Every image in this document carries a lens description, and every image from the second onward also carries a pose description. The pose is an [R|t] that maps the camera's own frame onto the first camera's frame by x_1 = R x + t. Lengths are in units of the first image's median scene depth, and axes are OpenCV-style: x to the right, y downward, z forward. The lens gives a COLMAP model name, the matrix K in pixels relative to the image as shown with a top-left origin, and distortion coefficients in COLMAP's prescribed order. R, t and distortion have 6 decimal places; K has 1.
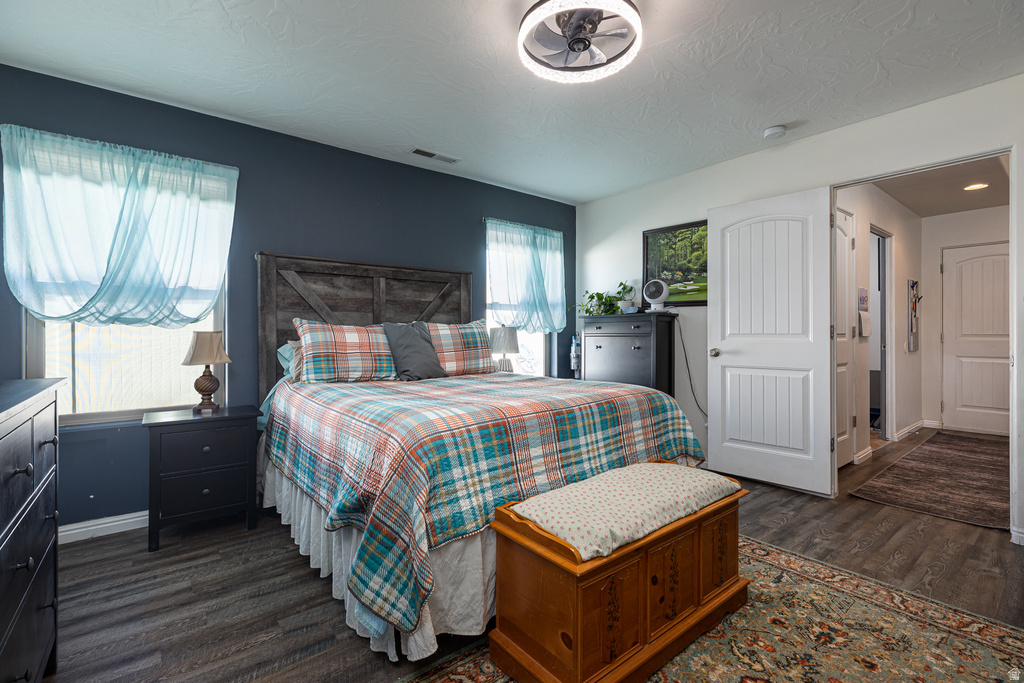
lens RADIAL K [[461.7, 0, 512.0], [0, 461.7, 333.3], [0, 0, 1]] dist [0.001363, 0.000289]
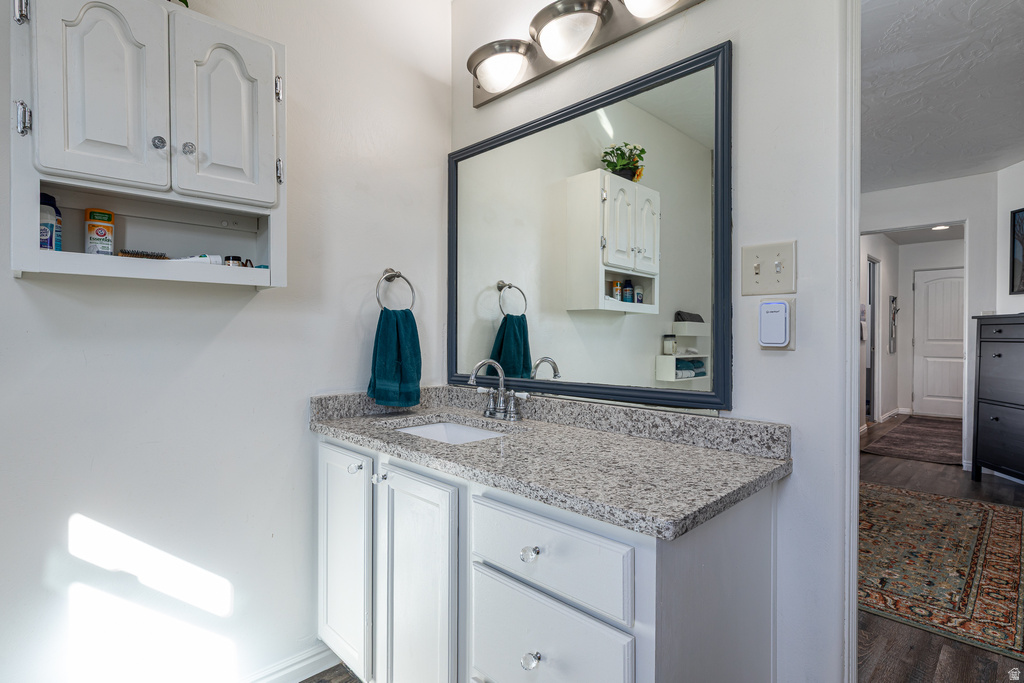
lens RADIAL K [[514.0, 0, 509.7], [0, 514.0, 338.2], [0, 0, 1]] dist [-0.001219, -0.000143]
pose [[0.994721, 0.006792, 0.102390, -0.472315], [-0.007242, 0.999966, 0.004020, 0.002624], [-0.102359, -0.004740, 0.994736, -0.428688]]
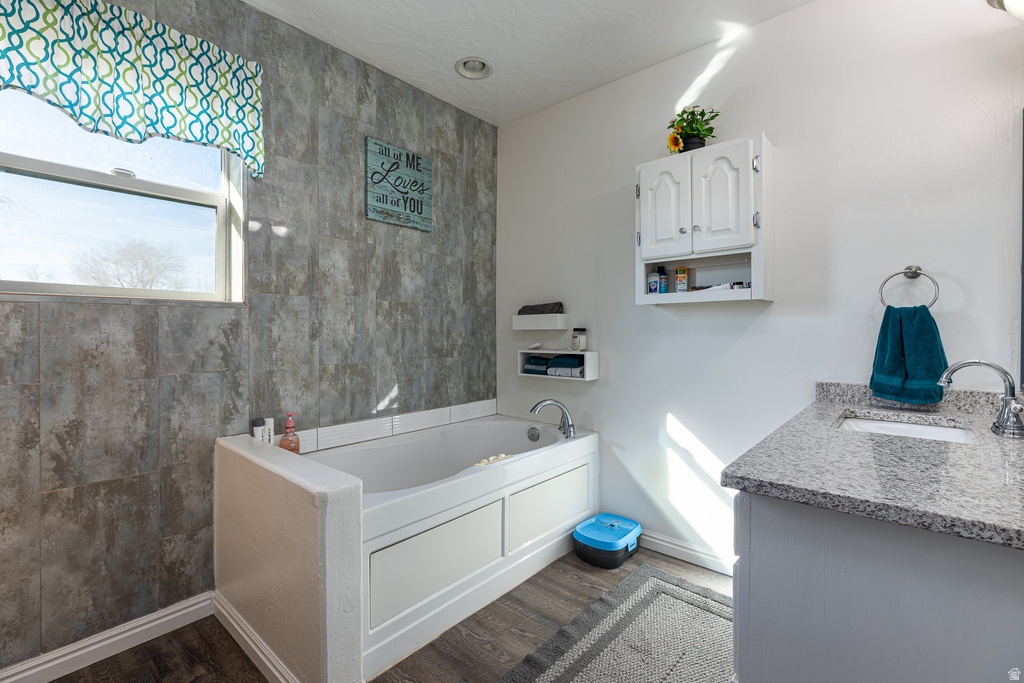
lens RADIAL K [[454.4, 0, 512.8], [0, 454.4, 335.6], [0, 0, 1]] dist [0.000410, -0.000029]
pose [[0.178970, 0.009459, -0.983809, -0.134085], [-0.001897, 0.999955, 0.009270, 0.002787], [0.983853, 0.000207, 0.178980, -0.375677]]
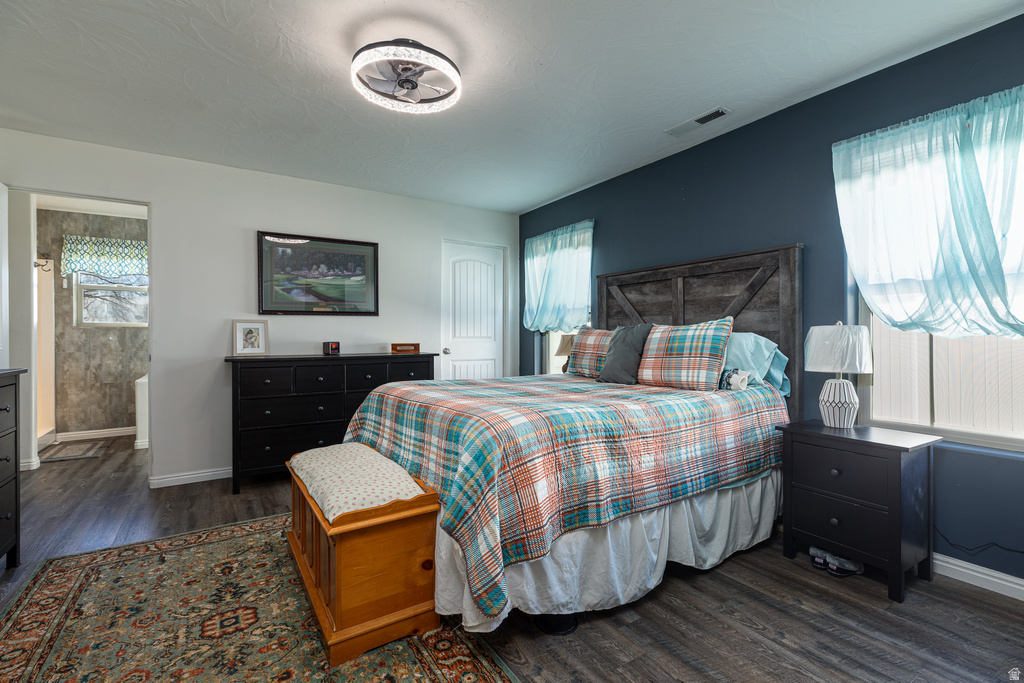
lens RADIAL K [[458.0, 0, 513.6], [0, 458.0, 338.5], [0, 0, 1]] dist [0.001975, -0.000016]
pose [[-0.099522, 0.008565, -0.994998, 0.718692], [0.000492, 0.999963, 0.008559, -0.003900], [0.995035, 0.000362, -0.099523, 0.788199]]
